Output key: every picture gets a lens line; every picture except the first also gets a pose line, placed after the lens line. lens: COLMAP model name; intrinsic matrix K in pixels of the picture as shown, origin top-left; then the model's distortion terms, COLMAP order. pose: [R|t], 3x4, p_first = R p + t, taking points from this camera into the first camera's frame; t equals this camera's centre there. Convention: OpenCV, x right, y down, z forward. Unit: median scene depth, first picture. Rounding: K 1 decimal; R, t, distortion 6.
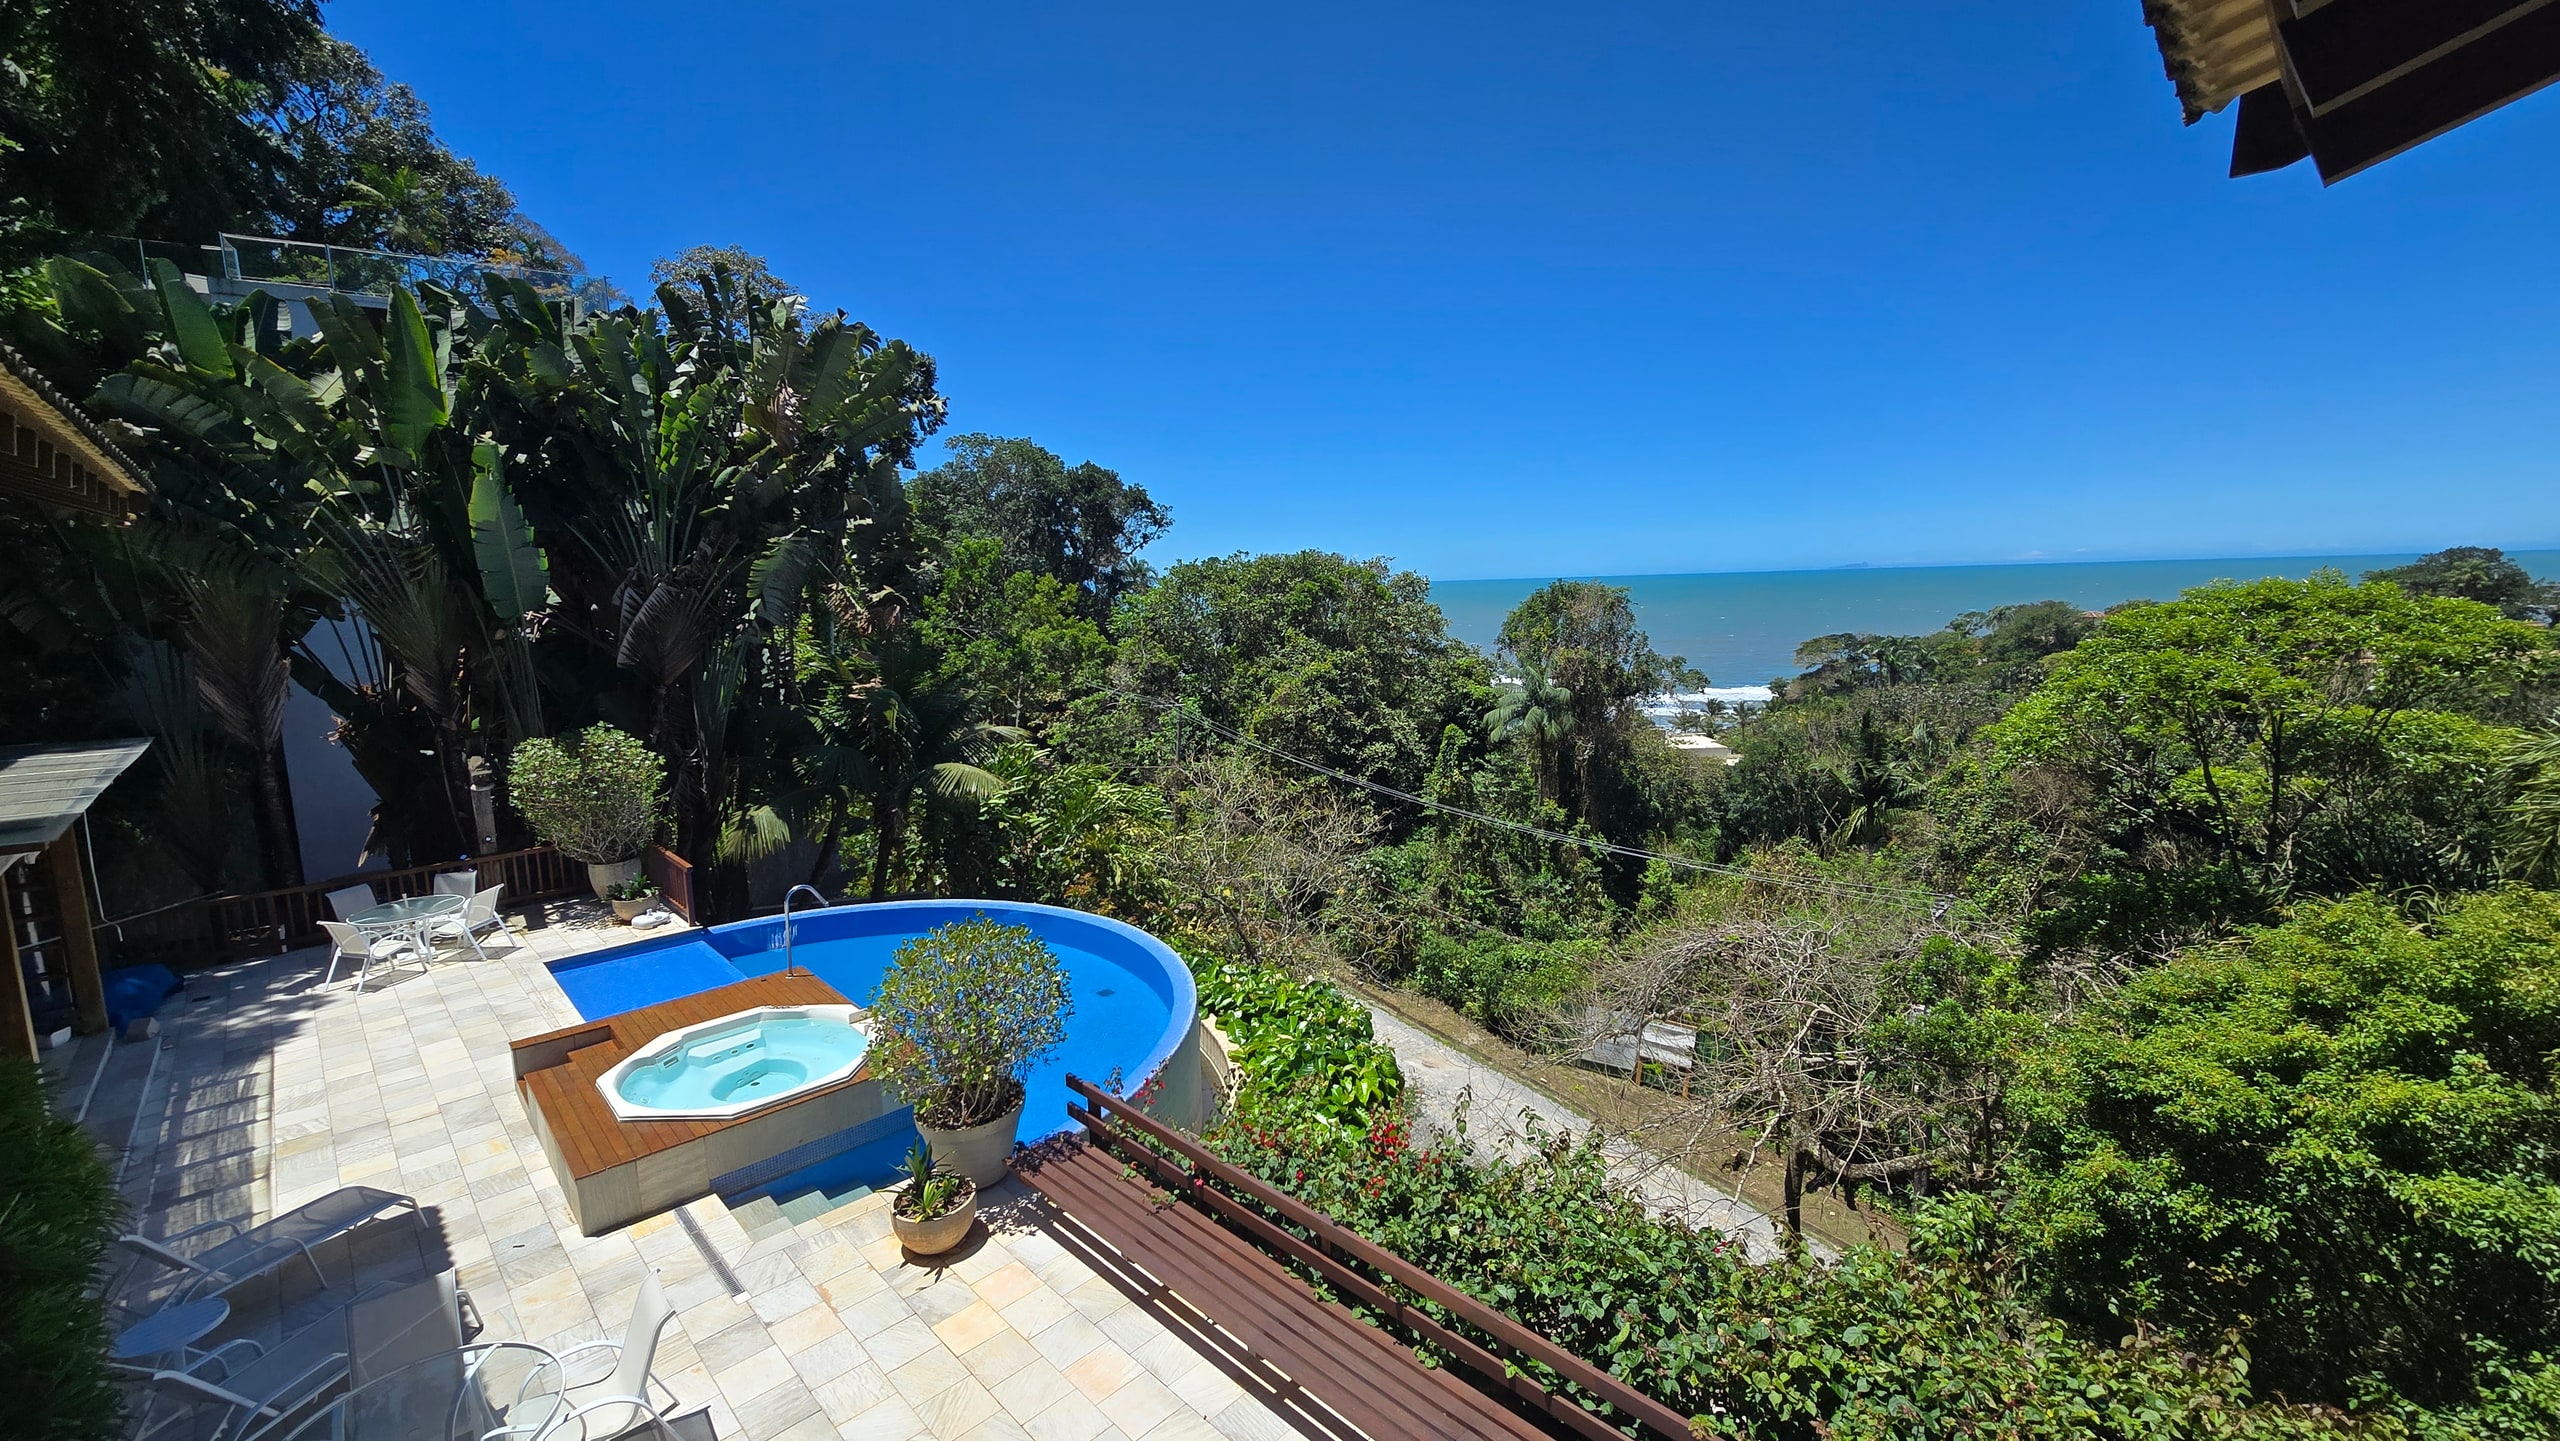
lens RADIAL K [[1042.9, 0, 1273.3], [0, 1042.9, 723.3], [0, 0, 1]] dist [-0.001070, -0.001035]
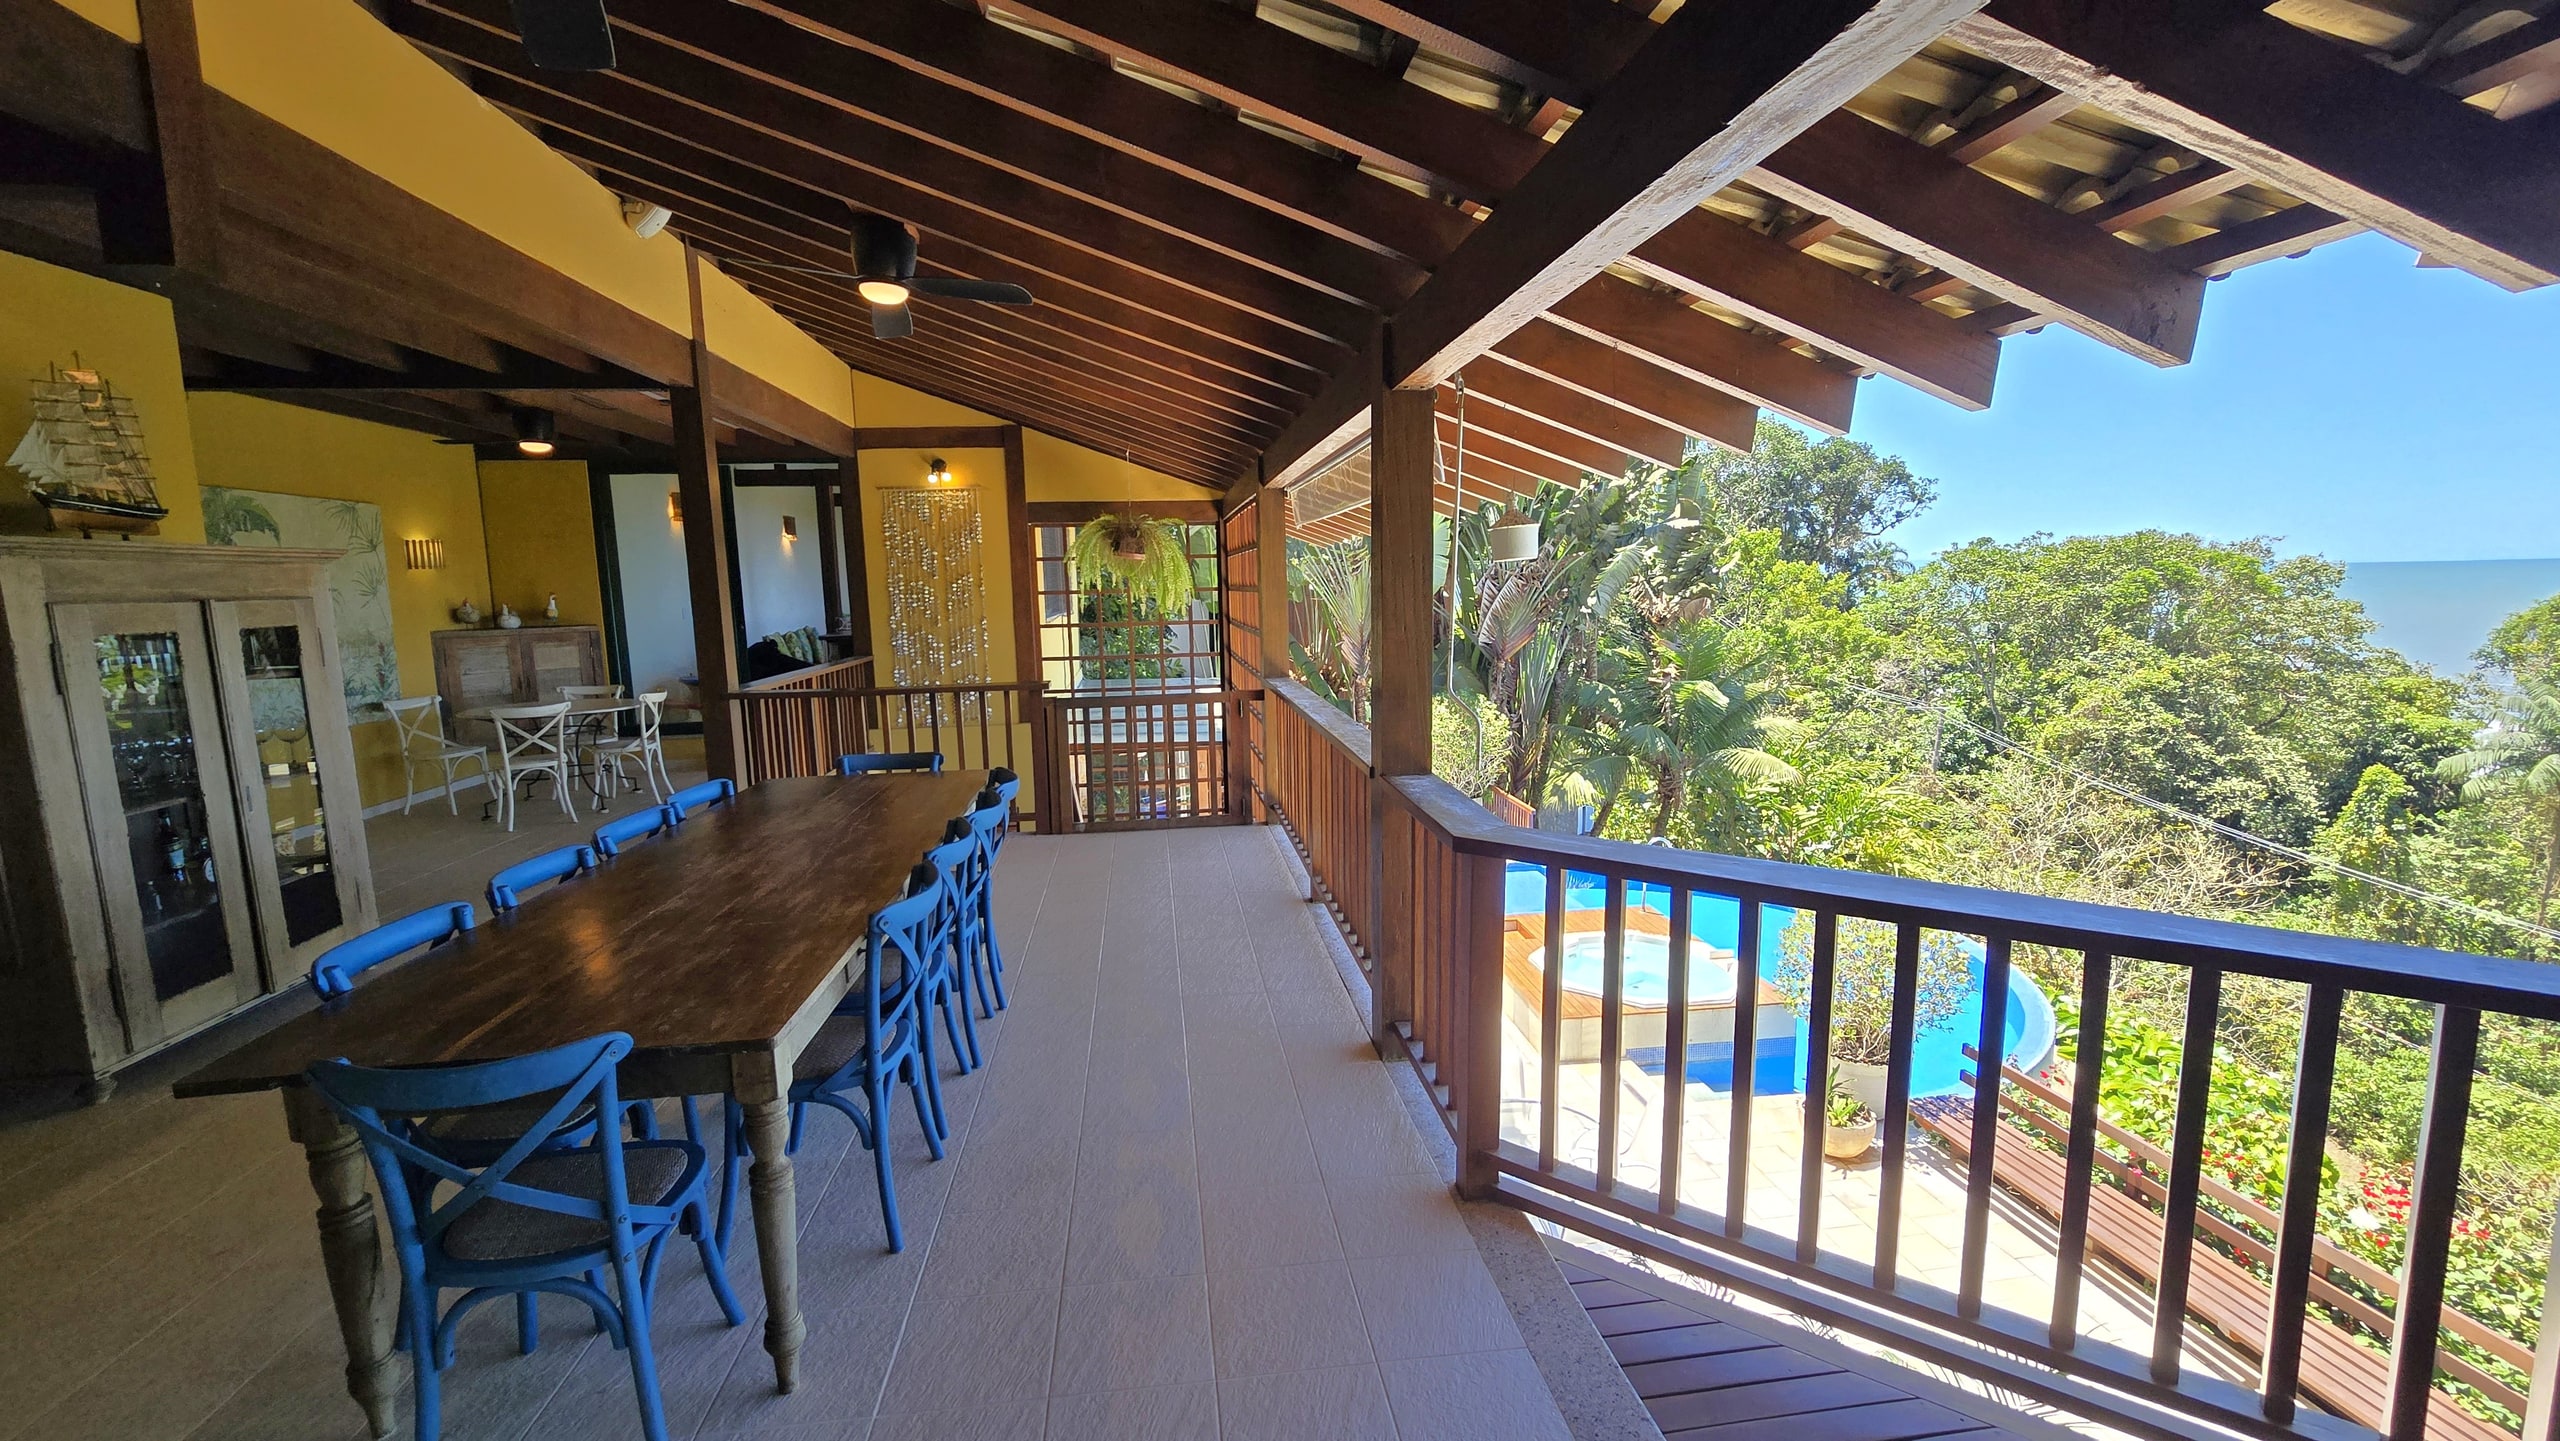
lens RADIAL K [[1056.0, 0, 1283.4], [0, 1056.0, 724.8], [0, 0, 1]] dist [-0.000407, 0.003744]
pose [[0.813989, 0.092324, -0.573496, -0.030139], [-0.081490, 0.995675, 0.044625, 0.001781], [0.575135, 0.010410, 0.817992, -0.056898]]
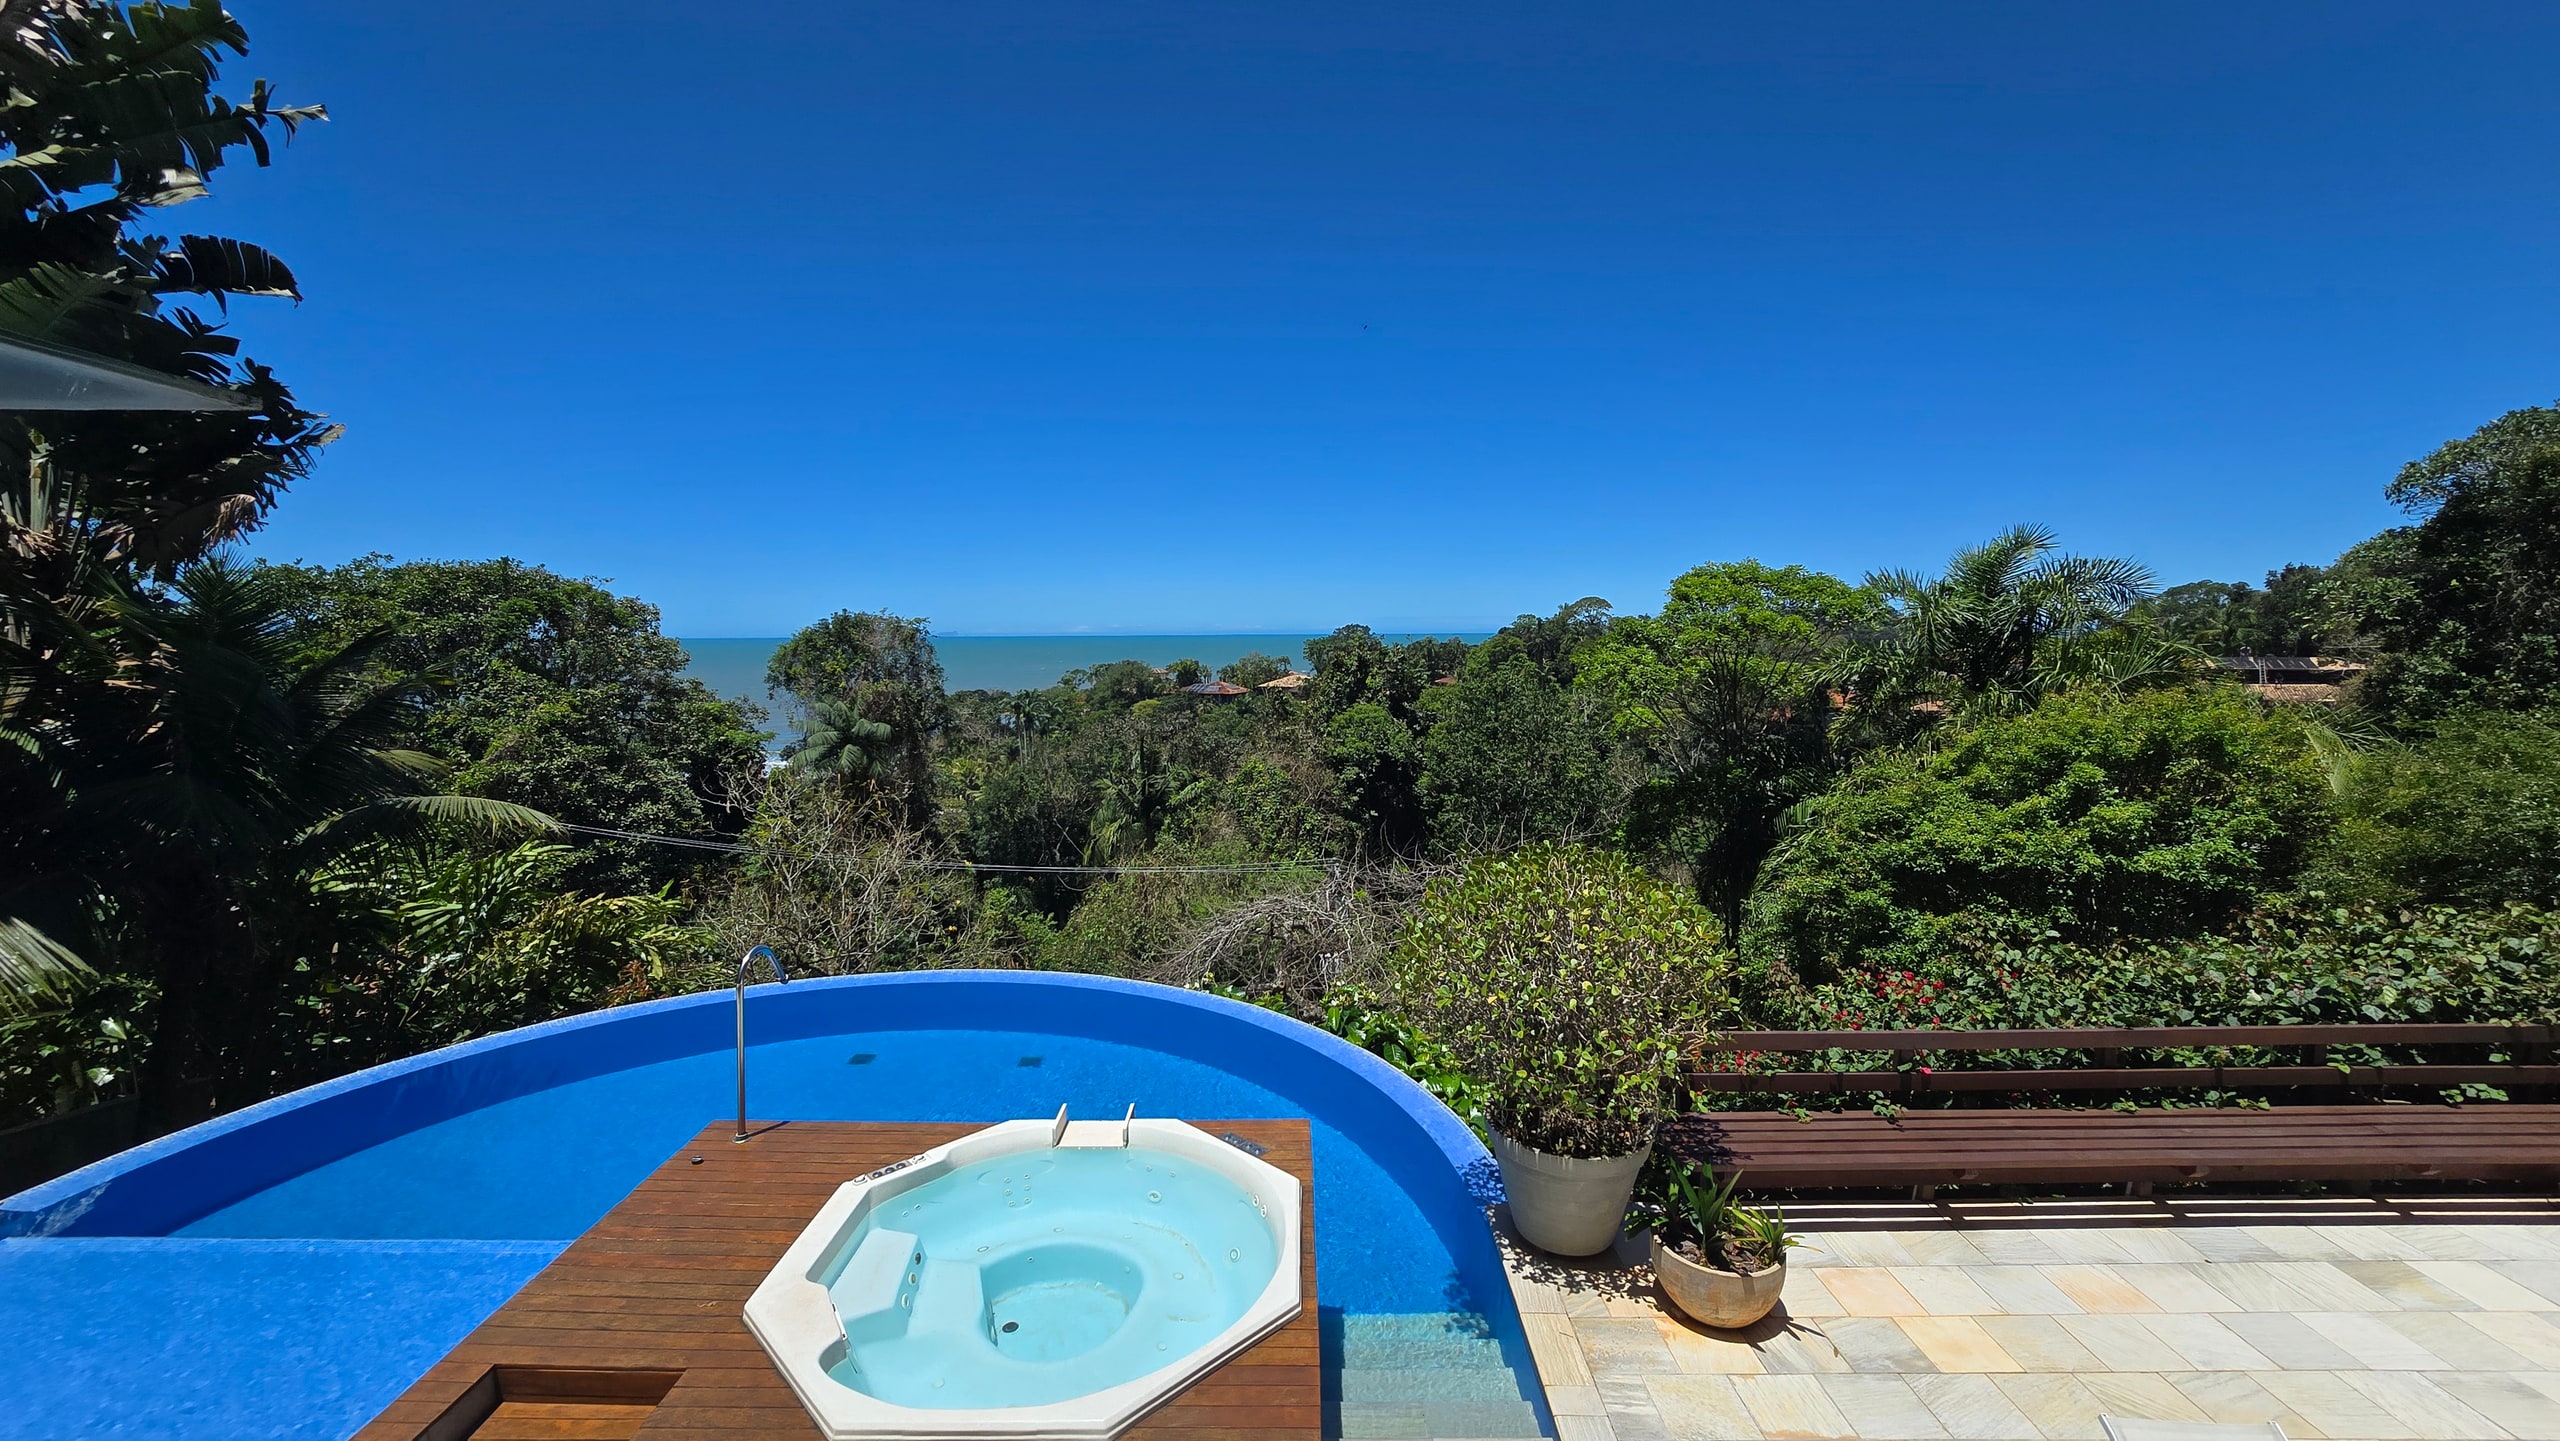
lens RADIAL K [[1043.3, 0, 1274.9], [0, 1043.3, 723.7], [0, 0, 1]] dist [-0.005944, 0.003225]
pose [[0.688796, -0.037266, 0.723997, -0.147632], [0.081648, 0.996312, -0.026396, 0.019316], [-0.720343, 0.077294, 0.689298, 0.109408]]
